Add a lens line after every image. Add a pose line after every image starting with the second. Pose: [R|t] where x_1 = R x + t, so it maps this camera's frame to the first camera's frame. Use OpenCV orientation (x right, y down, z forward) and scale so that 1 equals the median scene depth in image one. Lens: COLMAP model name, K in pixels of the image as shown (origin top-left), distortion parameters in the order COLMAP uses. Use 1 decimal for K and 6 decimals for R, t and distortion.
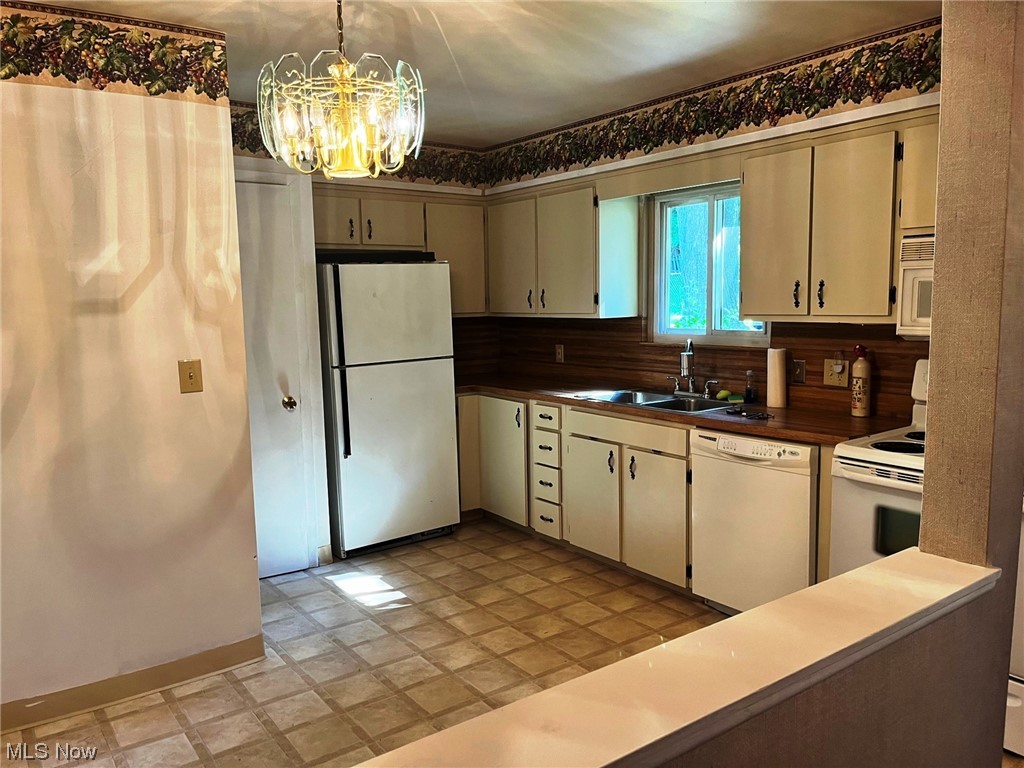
lens RADIAL K [[788.0, 0, 533.7], [0, 788.0, 399.4], [0, 0, 1]] dist [0.038251, -0.046071]
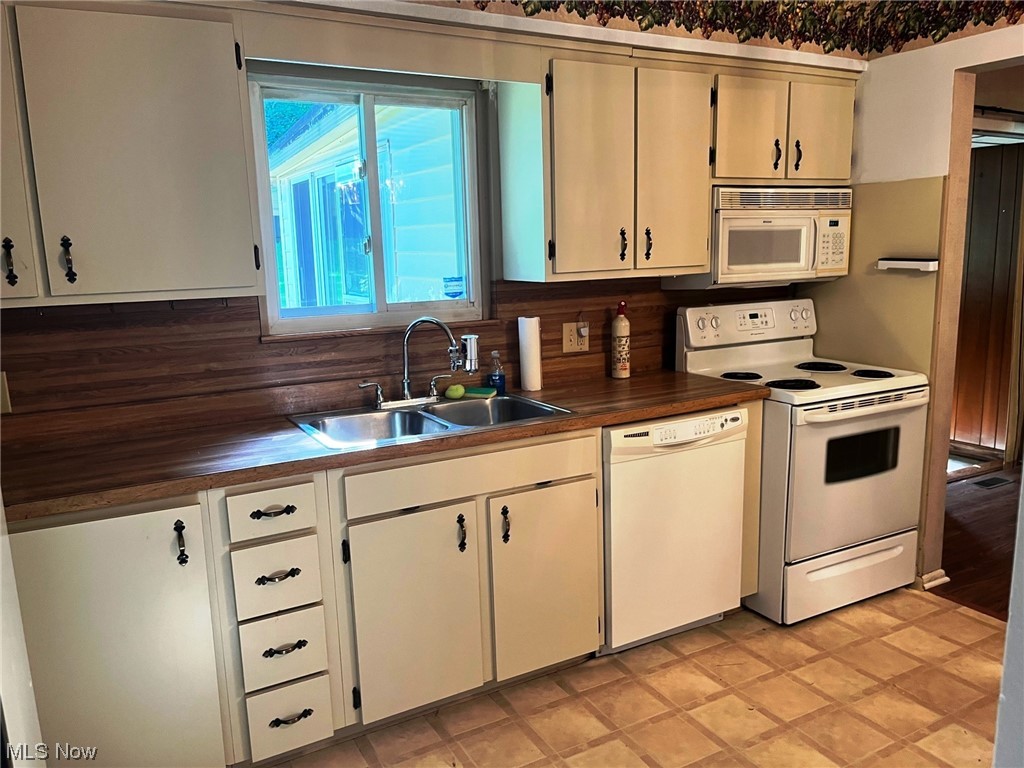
lens RADIAL K [[788.0, 0, 533.7], [0, 788.0, 399.4], [0, 0, 1]] dist [0.038251, -0.046071]
pose [[0.123798, -0.176222, 0.976535, -0.505625], [0.150620, 0.976039, 0.157038, -0.114198], [-0.980810, 0.127645, 0.147374, 0.955051]]
